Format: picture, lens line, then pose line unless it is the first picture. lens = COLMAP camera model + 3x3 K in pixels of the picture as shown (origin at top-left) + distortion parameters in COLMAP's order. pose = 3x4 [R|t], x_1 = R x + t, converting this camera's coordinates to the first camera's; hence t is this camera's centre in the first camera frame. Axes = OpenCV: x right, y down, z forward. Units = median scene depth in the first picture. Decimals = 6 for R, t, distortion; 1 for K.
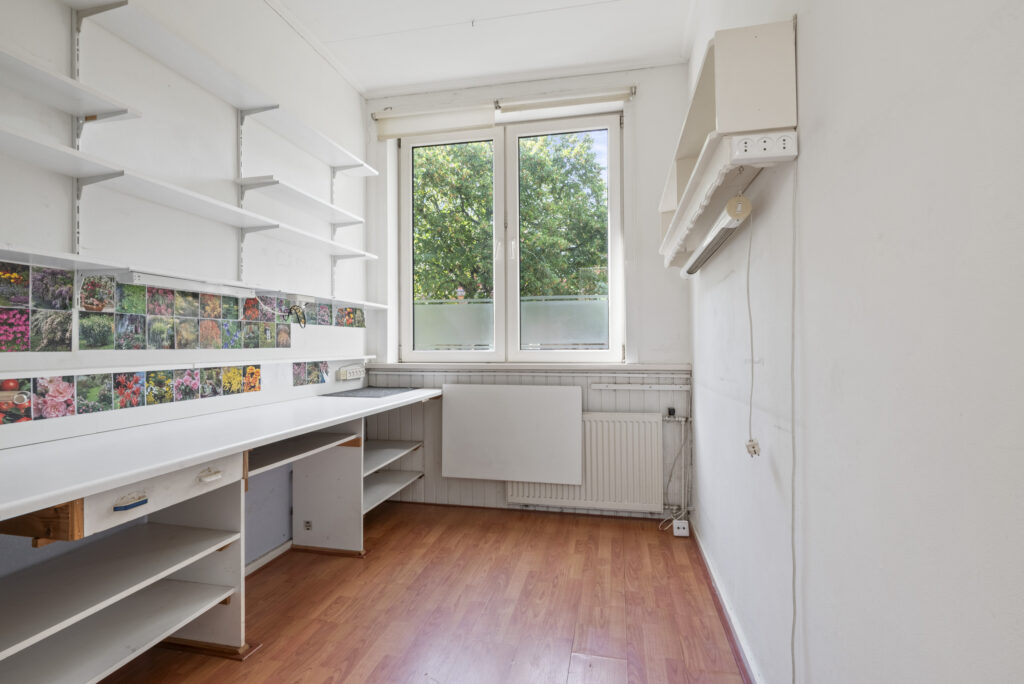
lens RADIAL K [[494.8, 0, 507.9], [0, 494.8, 340.6], [0, 0, 1]] dist [-0.000843, -0.001222]
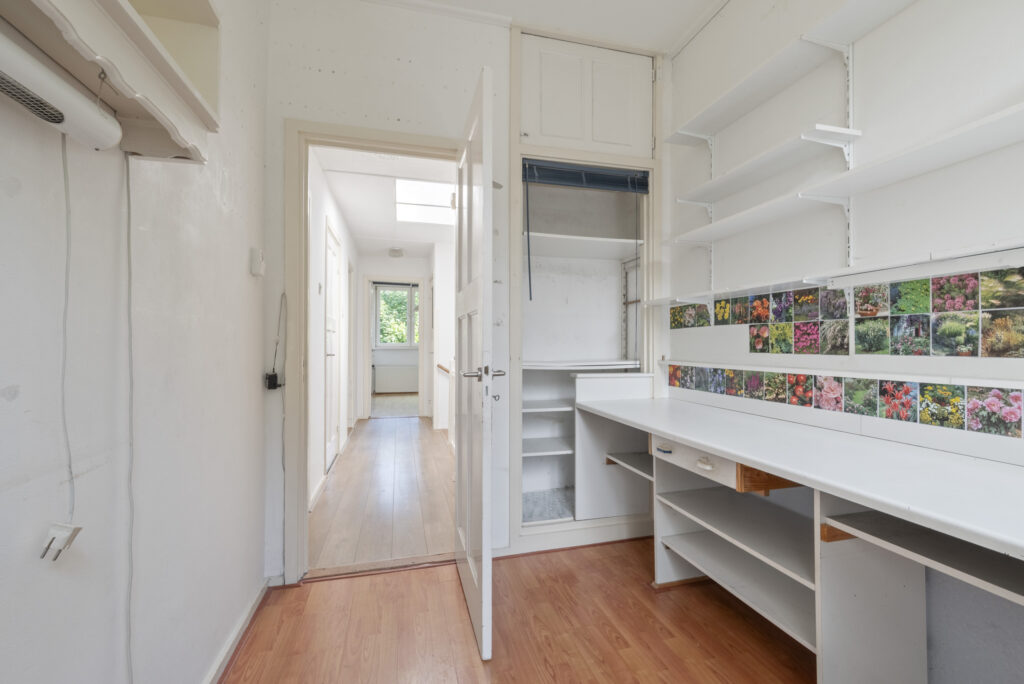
lens RADIAL K [[443.2, 0, 513.0], [0, 443.2, 342.9], [0, 0, 1]] dist [-0.002188, 0.000057]
pose [[-0.885524, 0.005399, -0.464561, 0.236896], [0.011569, 0.999879, -0.010432, -0.004181], [0.464449, -0.014613, -0.885479, 1.471390]]
